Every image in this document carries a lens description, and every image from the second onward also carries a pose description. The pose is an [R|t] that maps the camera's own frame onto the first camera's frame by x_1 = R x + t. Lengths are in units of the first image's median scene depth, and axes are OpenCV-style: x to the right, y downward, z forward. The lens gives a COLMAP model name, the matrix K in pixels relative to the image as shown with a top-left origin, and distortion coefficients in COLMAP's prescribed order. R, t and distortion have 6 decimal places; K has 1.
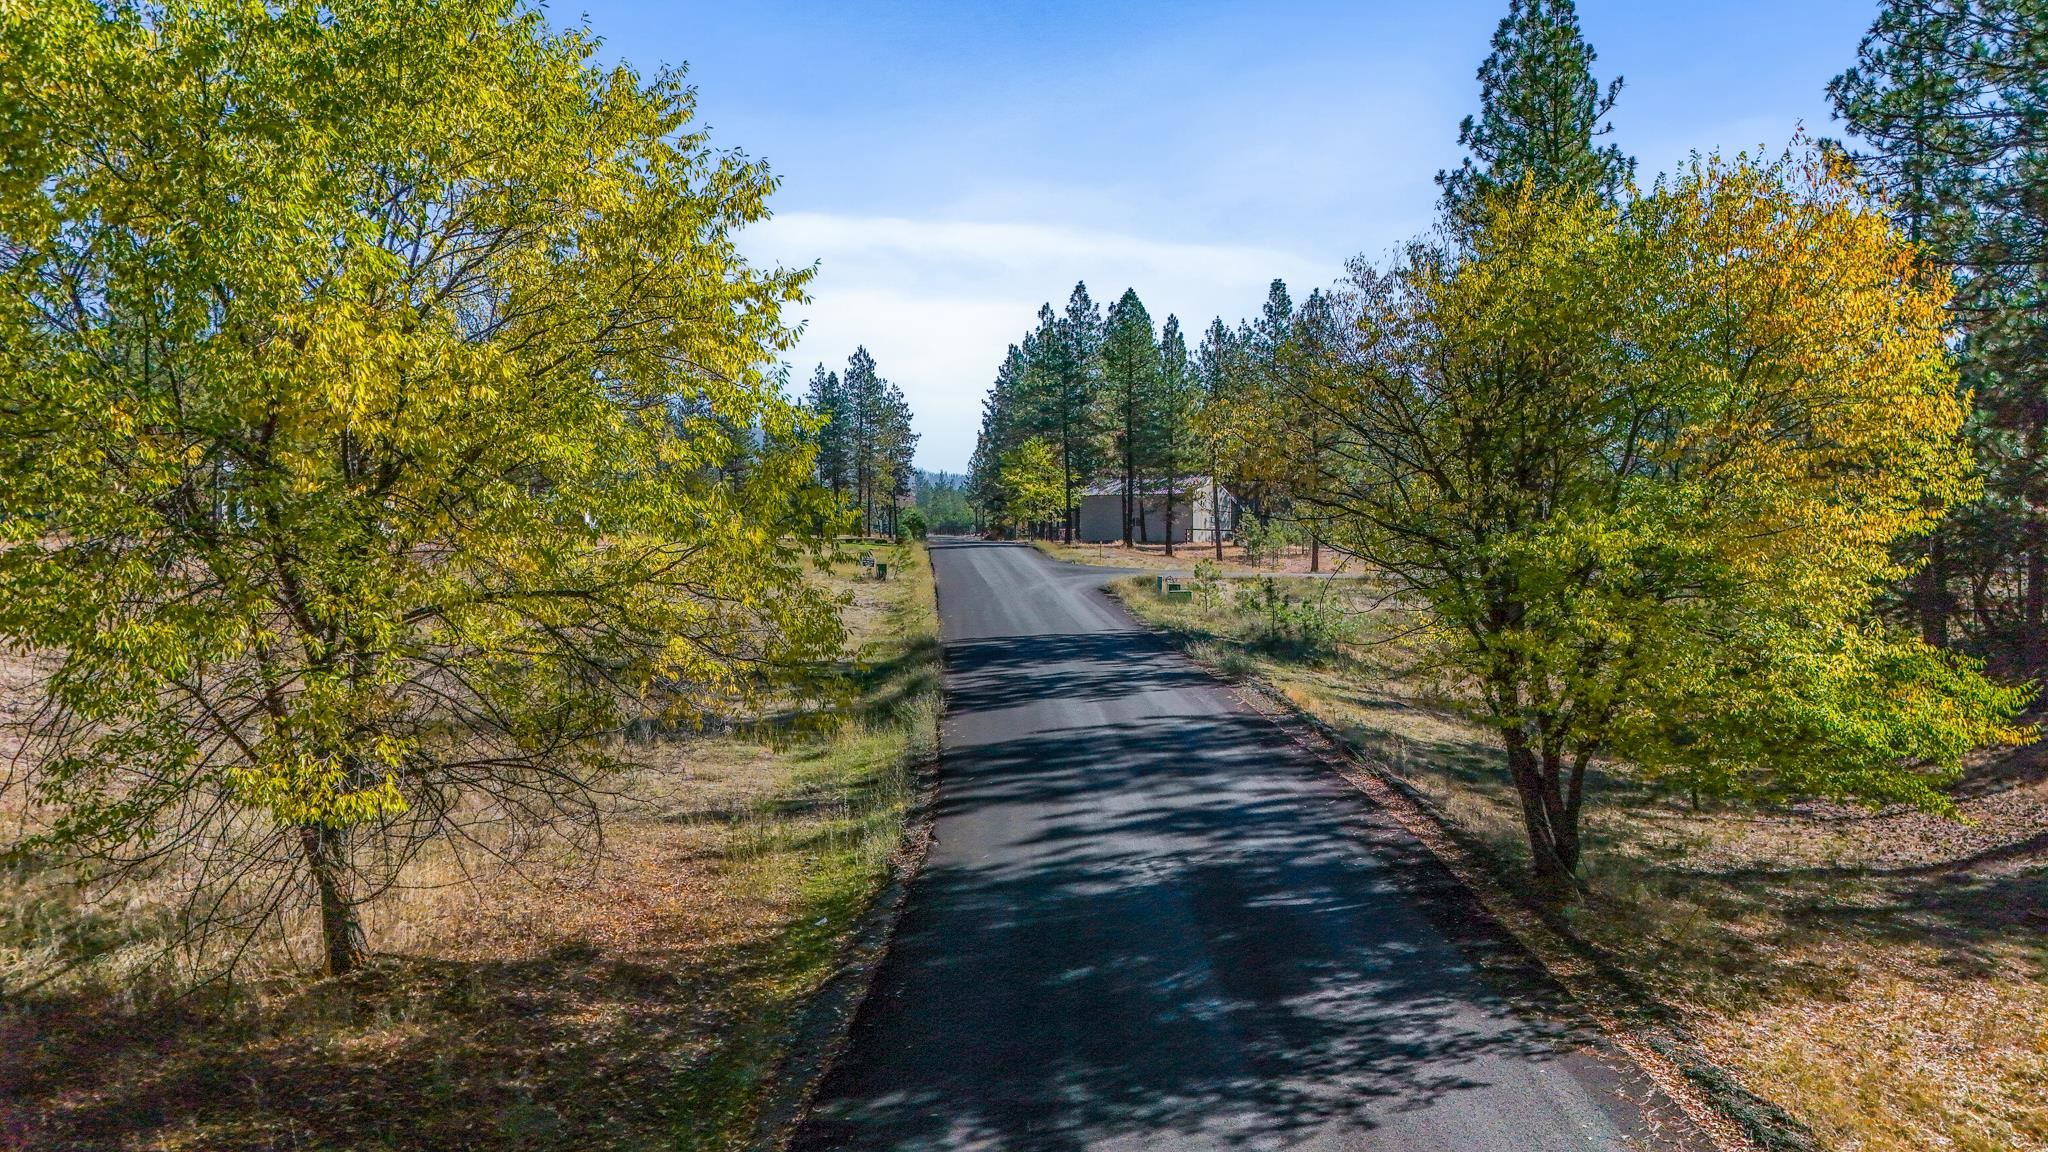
lens RADIAL K [[1486.1, 0, 1011.3], [0, 1486.1, 574.5], [0, 0, 1]] dist [0.081596, -0.074636]
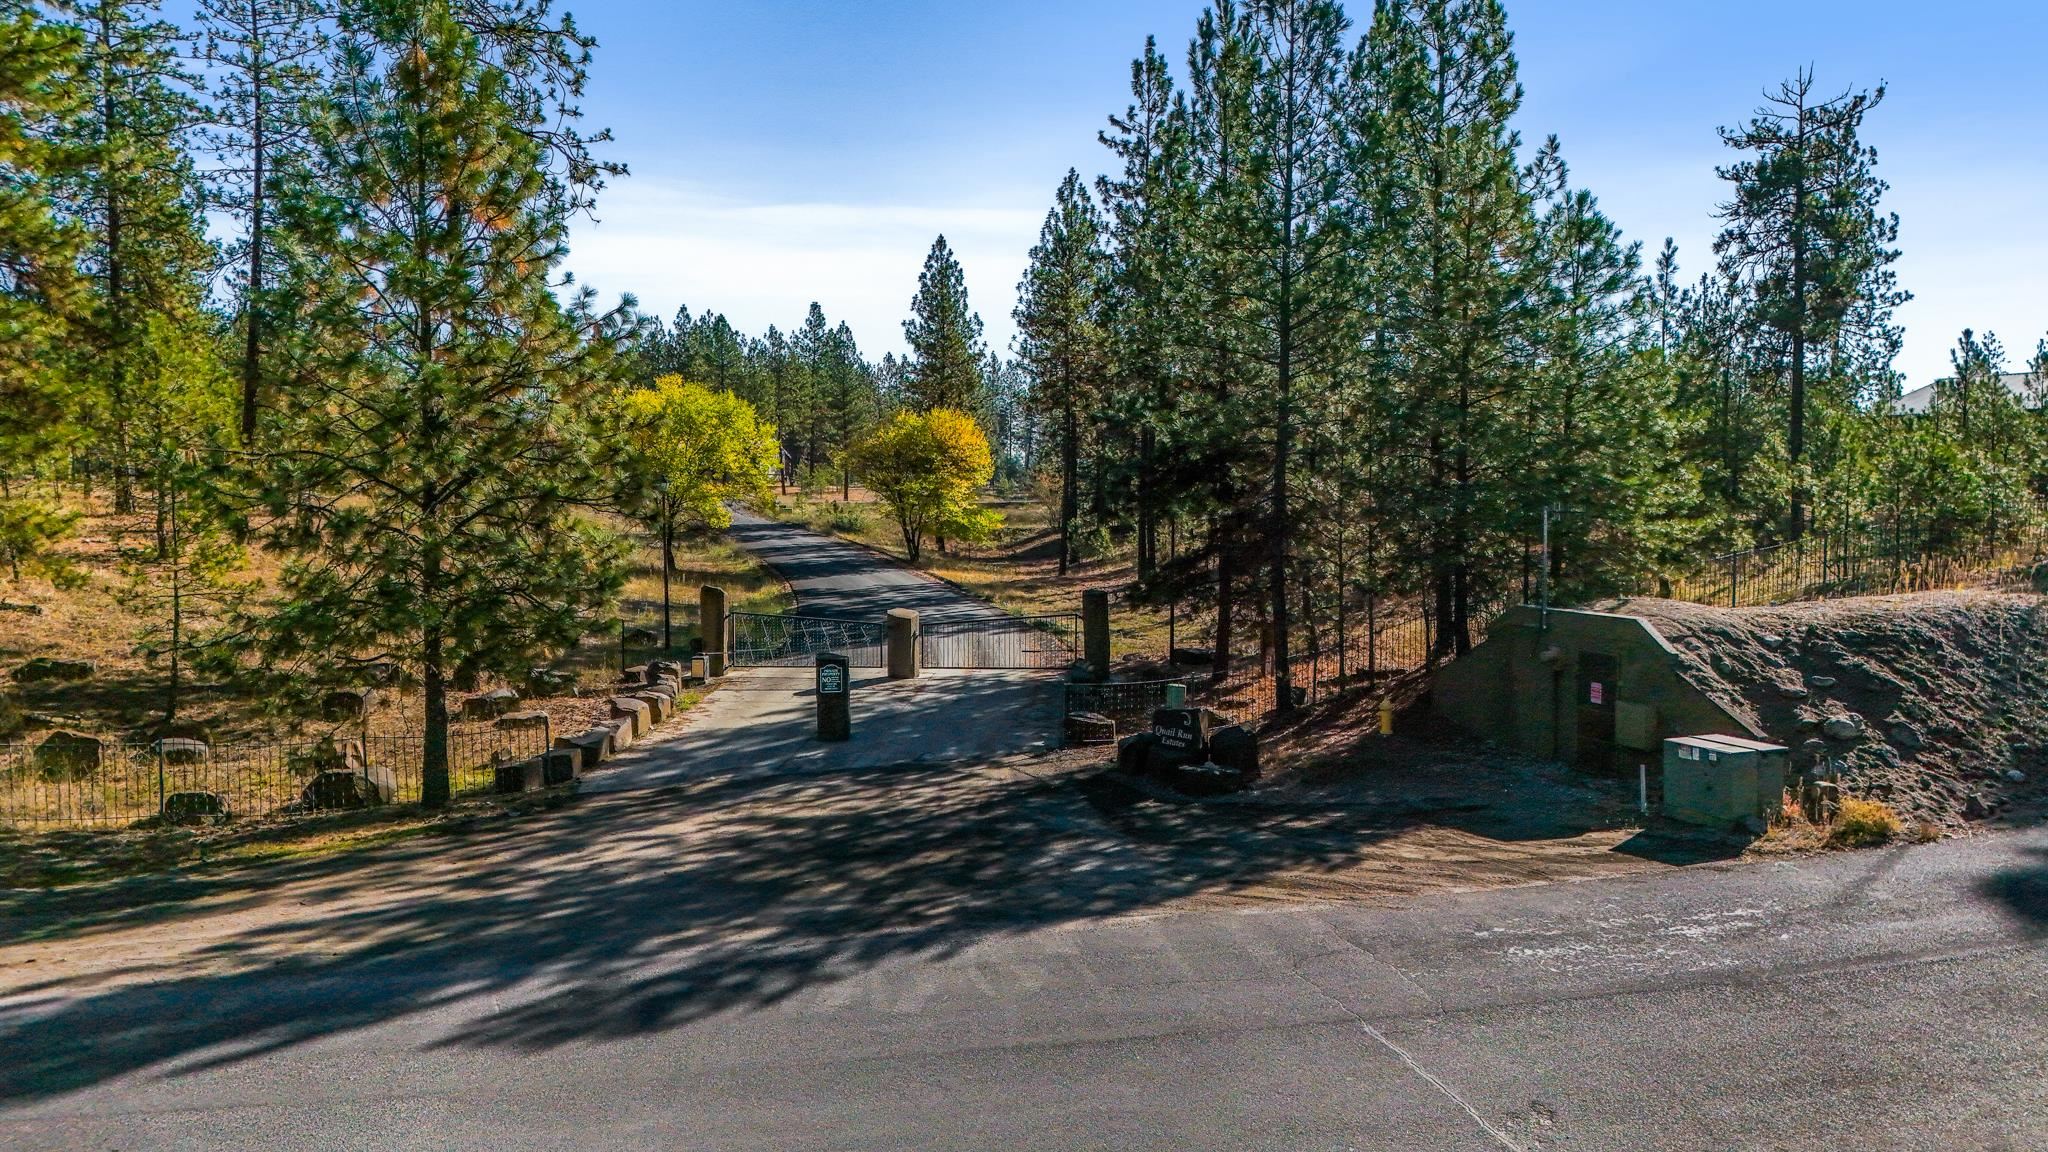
lens RADIAL K [[1486.1, 0, 1033.2], [0, 1486.1, 570.4], [0, 0, 1]] dist [0.081596, -0.074636]
pose [[0.944235, -0.018158, 0.328772, -0.118926], [0.005554, 0.999215, 0.039236, 0.009031], [-0.329226, -0.035222, 0.943594, -0.516246]]
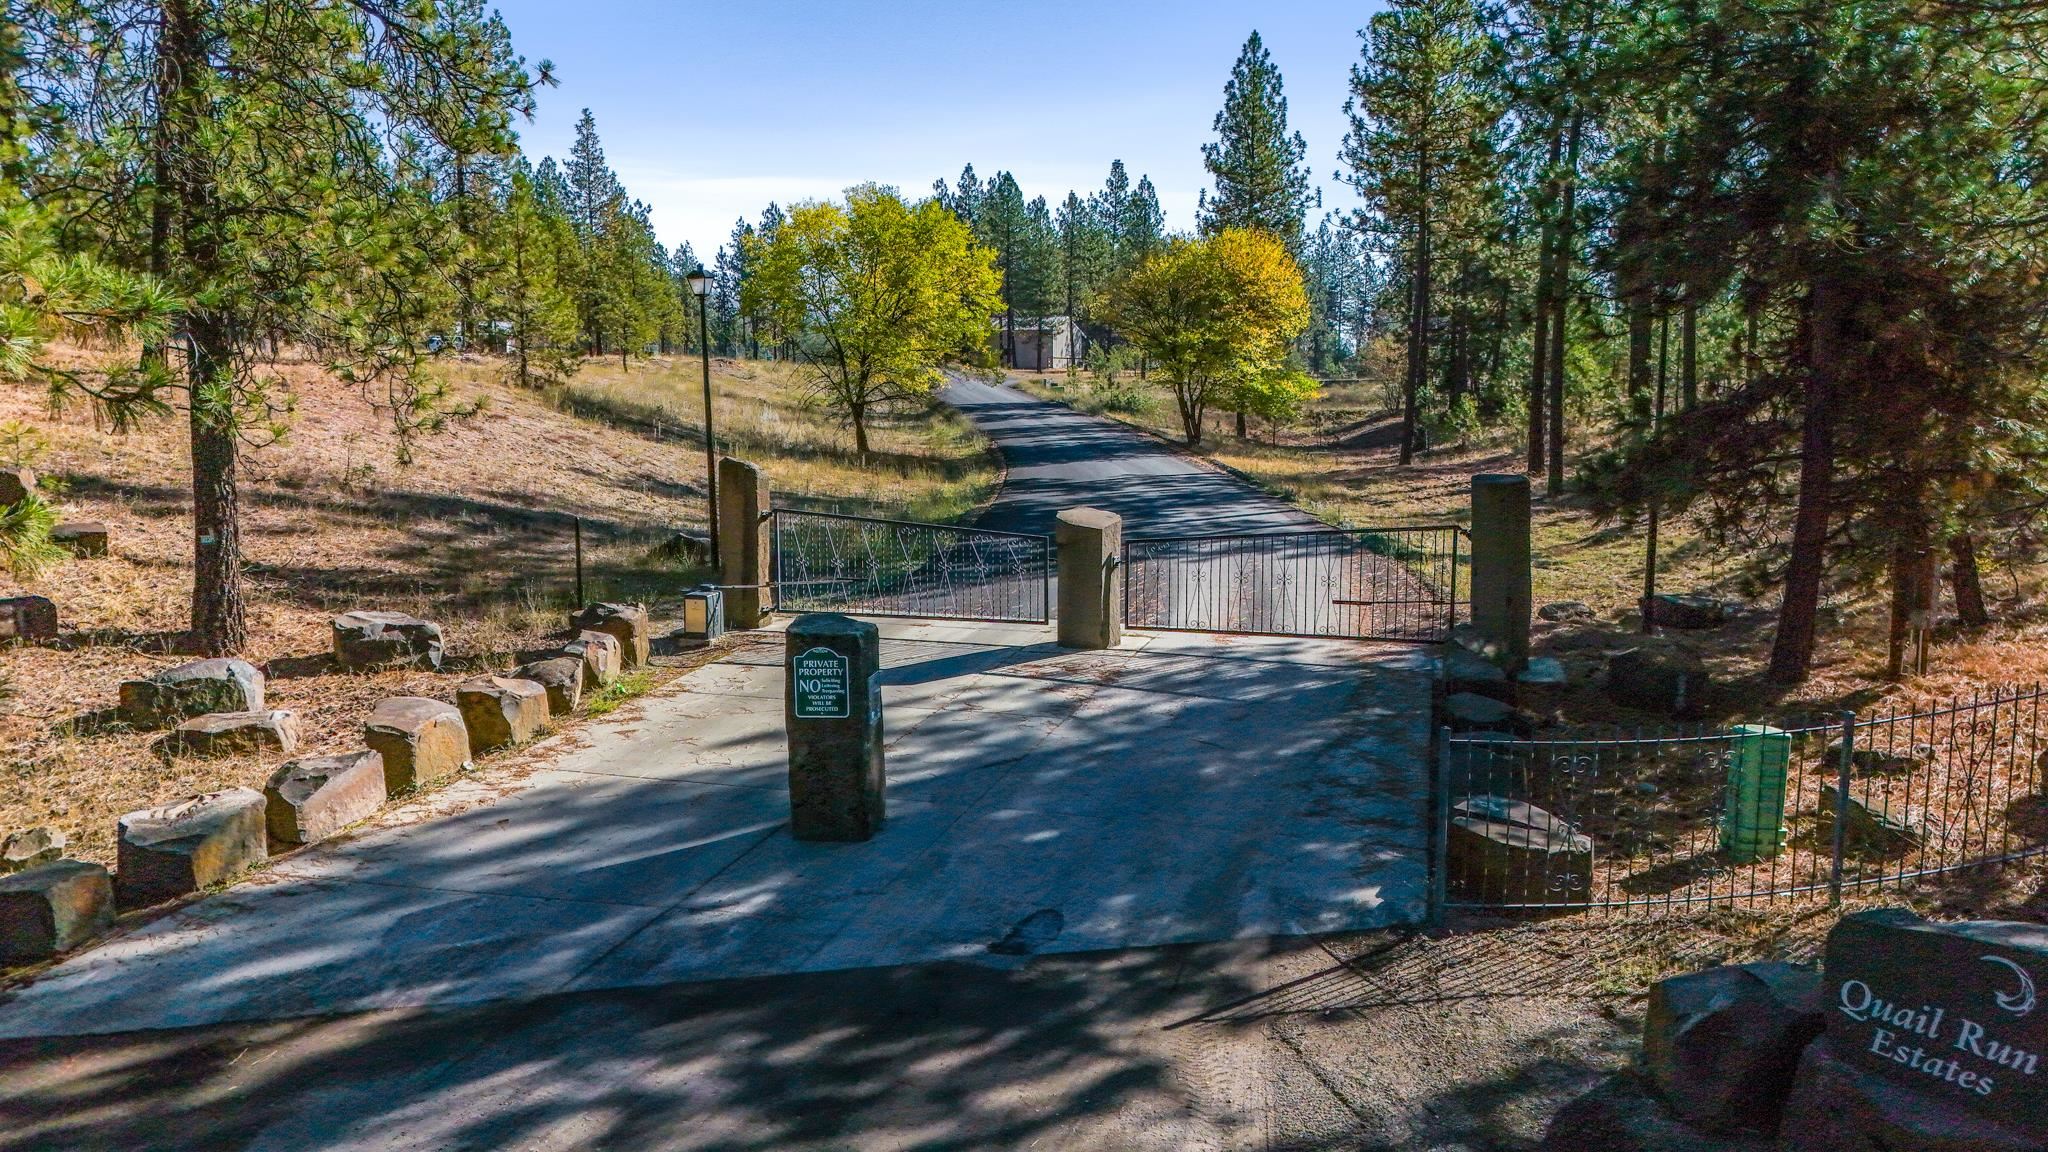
lens RADIAL K [[1486.1, 0, 1042.9], [0, 1486.1, 586.2], [0, 0, 1]] dist [0.081596, -0.074636]
pose [[0.992123, -0.015896, 0.124252, -0.057783], [0.001613, 0.993454, 0.114220, 0.021349], [-0.125255, -0.113120, 0.985655, -0.340389]]
